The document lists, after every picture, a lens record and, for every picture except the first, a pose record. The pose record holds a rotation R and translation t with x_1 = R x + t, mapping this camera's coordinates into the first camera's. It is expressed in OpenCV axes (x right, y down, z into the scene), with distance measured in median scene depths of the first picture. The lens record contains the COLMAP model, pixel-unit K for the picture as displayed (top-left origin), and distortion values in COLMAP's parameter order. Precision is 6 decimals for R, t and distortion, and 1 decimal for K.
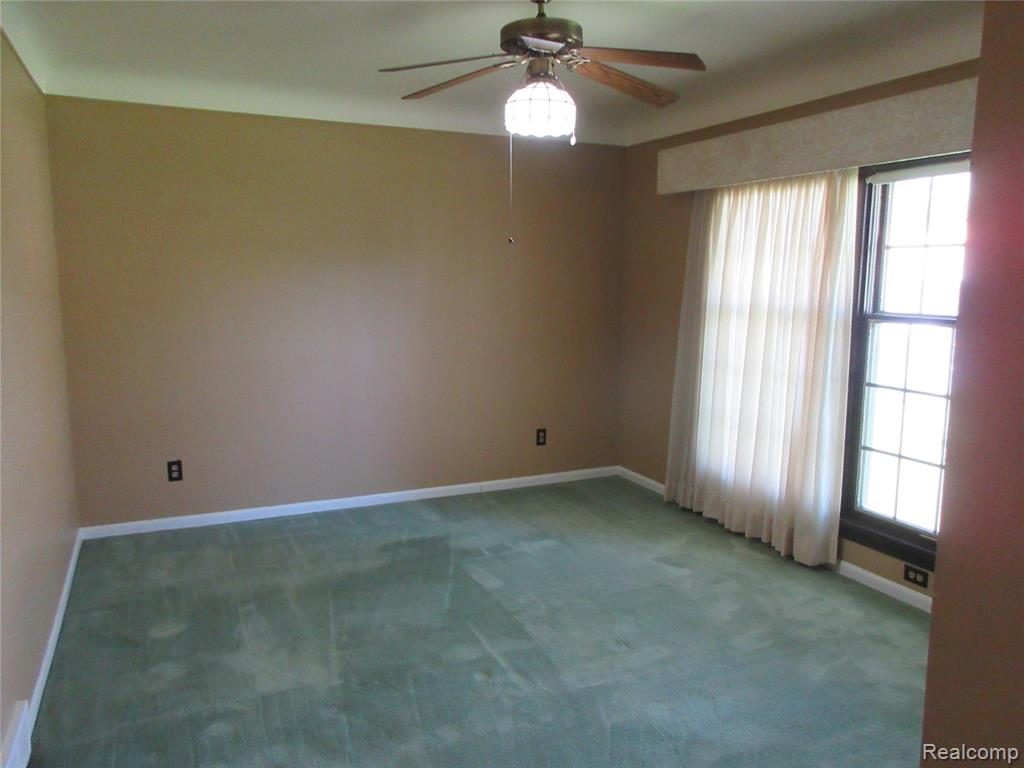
lens RADIAL K [[771.0, 0, 507.7], [0, 771.0, 388.0], [0, 0, 1]] dist [-0.007393, 0.001068]
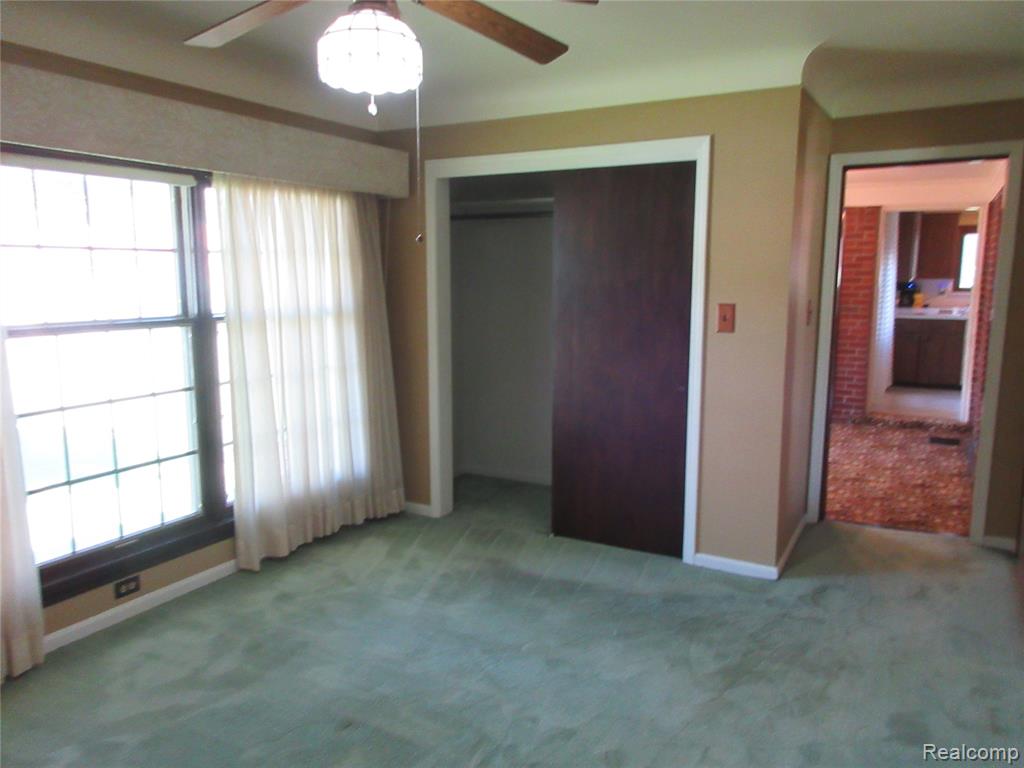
lens RADIAL K [[771.0, 0, 507.7], [0, 771.0, 388.0], [0, 0, 1]] dist [-0.007393, 0.001068]
pose [[-0.595216, -0.118231, 0.794820, -0.549116], [0.124074, 0.963733, 0.236272, -0.185186], [-0.793929, 0.239250, -0.558960, 1.202821]]
